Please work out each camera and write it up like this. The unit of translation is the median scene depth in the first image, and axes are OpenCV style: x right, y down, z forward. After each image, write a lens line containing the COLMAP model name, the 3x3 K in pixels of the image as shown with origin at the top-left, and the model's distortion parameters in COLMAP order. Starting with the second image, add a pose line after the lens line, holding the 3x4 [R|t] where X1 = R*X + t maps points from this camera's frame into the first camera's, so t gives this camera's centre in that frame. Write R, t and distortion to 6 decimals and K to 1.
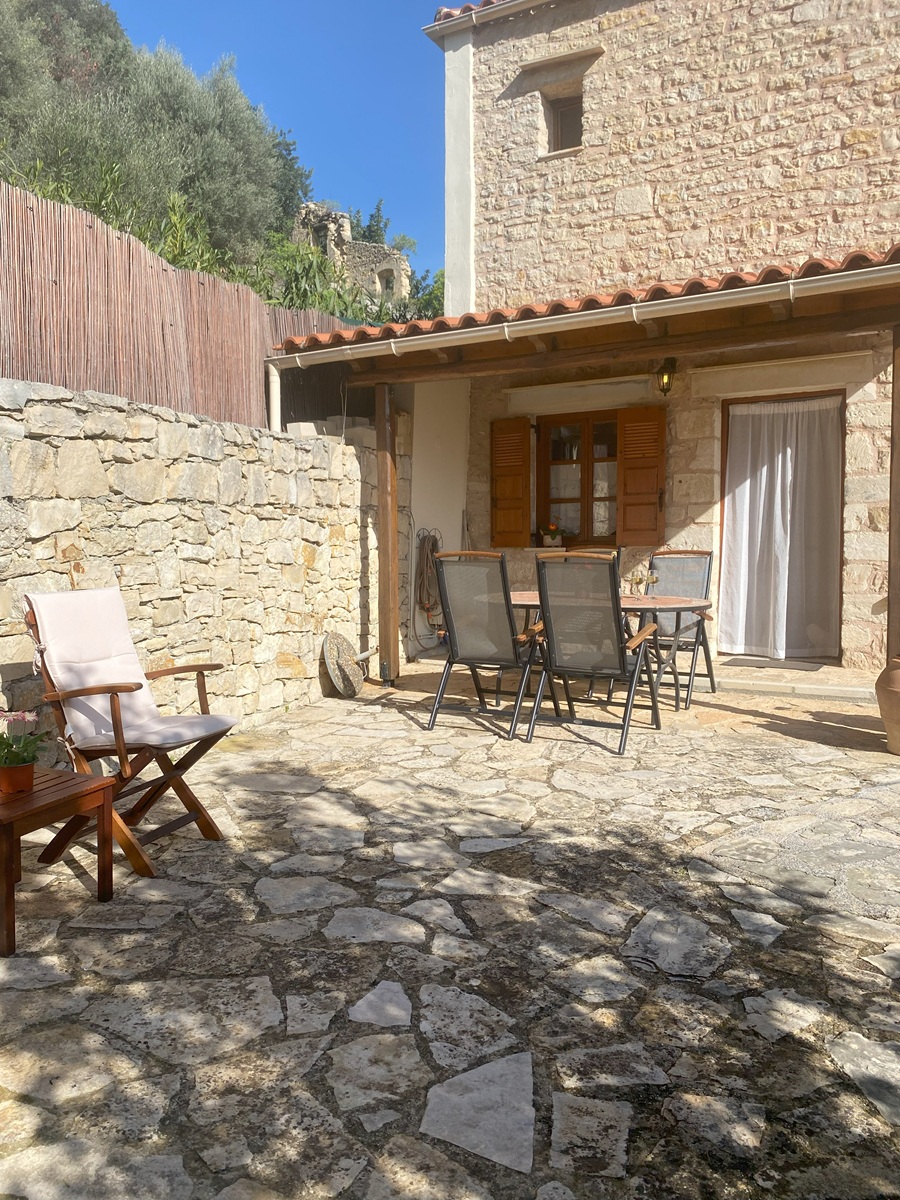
lens RADIAL K [[897.7, 0, 447.7], [0, 897.7, 587.1], [0, 0, 1]] dist [0.127451, -0.312724]
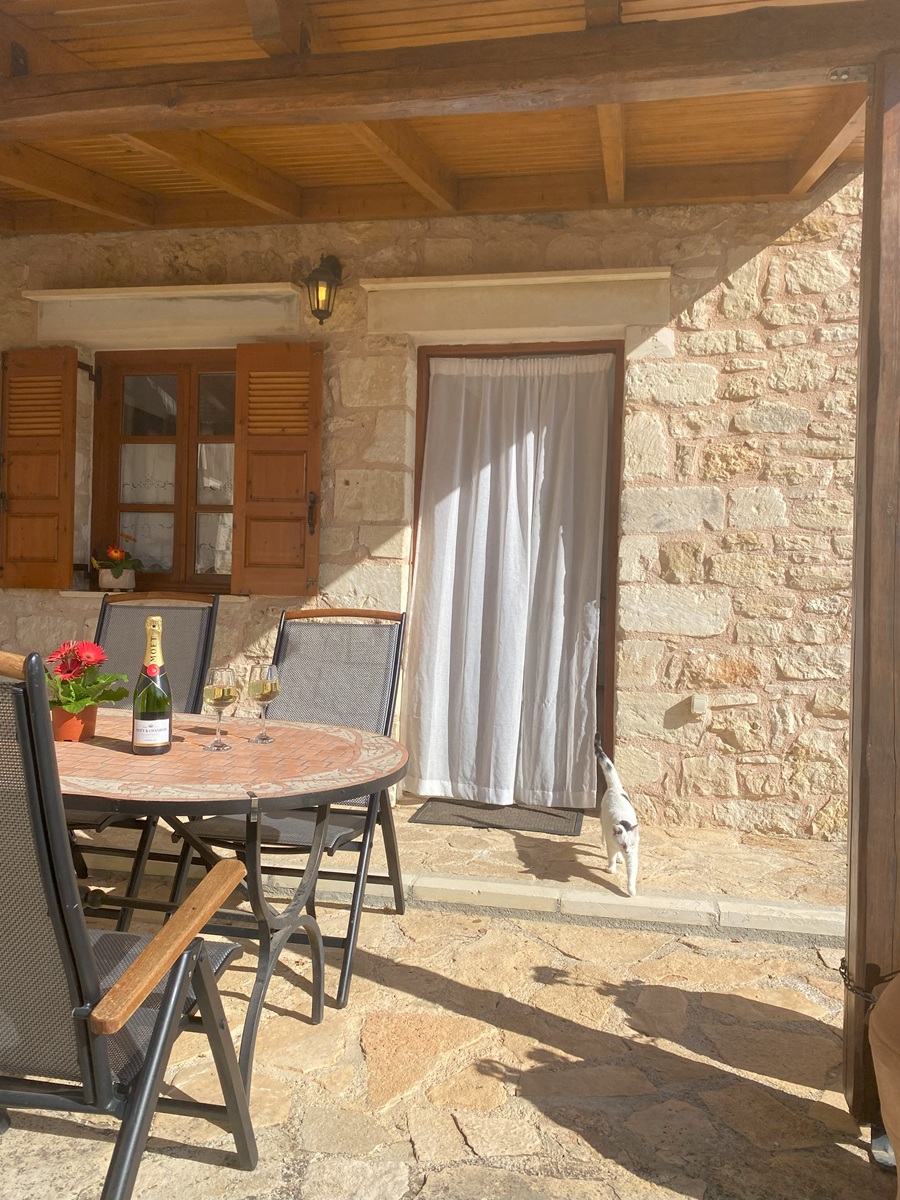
lens RADIAL K [[897.7, 0, 447.7], [0, 897.7, 587.1], [0, 0, 1]] dist [0.127451, -0.312724]
pose [[0.938392, 0.029839, 0.344283, 0.127450], [-0.015539, 0.998901, -0.044219, -0.028681], [-0.345224, 0.036145, 0.937824, 0.465091]]
